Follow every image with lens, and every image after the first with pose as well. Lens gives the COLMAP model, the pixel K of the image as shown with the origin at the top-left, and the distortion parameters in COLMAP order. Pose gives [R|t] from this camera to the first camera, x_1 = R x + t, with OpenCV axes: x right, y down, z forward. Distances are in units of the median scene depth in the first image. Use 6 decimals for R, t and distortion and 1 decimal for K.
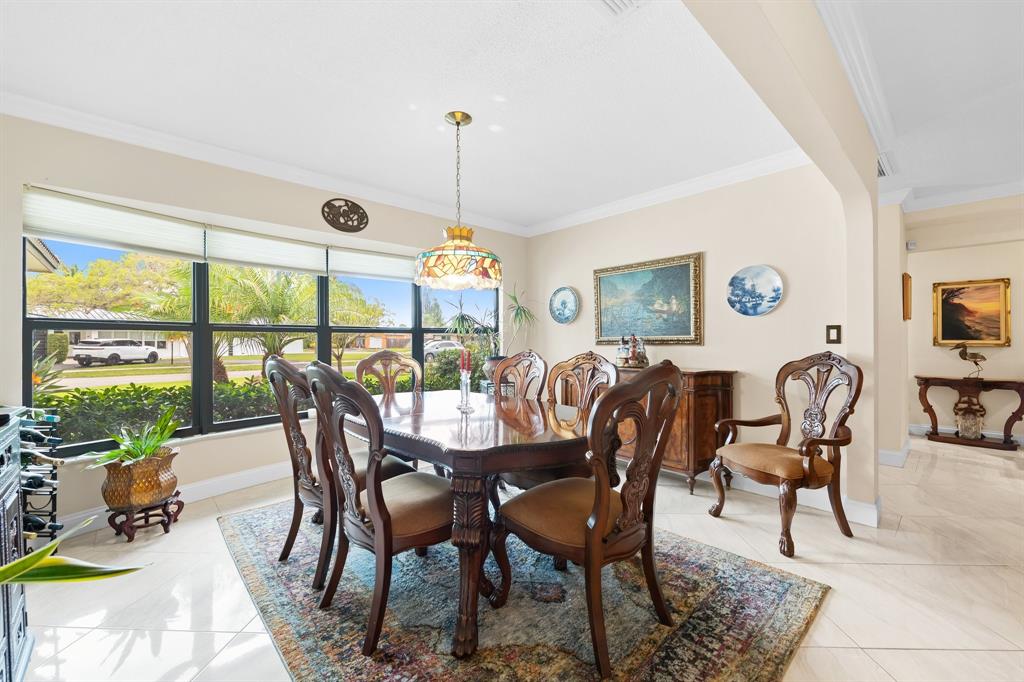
lens RADIAL K [[415.3, 0, 512.0], [0, 415.3, 341.0], [0, 0, 1]] dist [-0.003098, -0.000580]
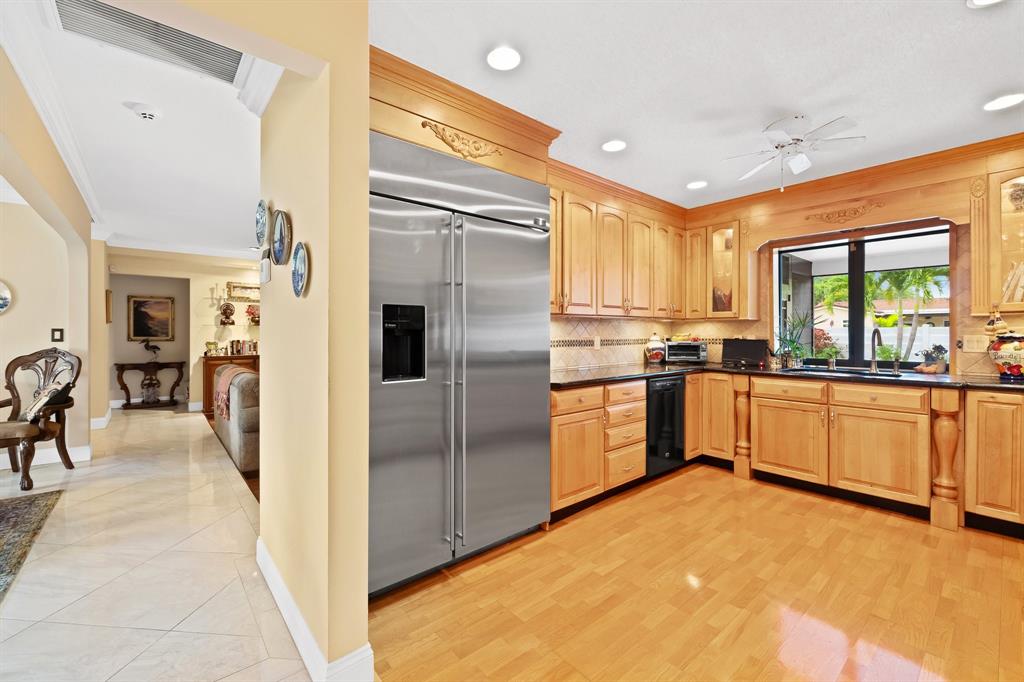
lens RADIAL K [[424.5, 0, 513.5], [0, 424.5, 331.9], [0, 0, 1]] dist [-0.002447, -0.000536]
pose [[0.042617, 0.005705, 0.999075, -0.581993], [-0.000709, 0.999984, -0.005680, -0.019843], [-0.999091, -0.000466, 0.042620, -0.596162]]
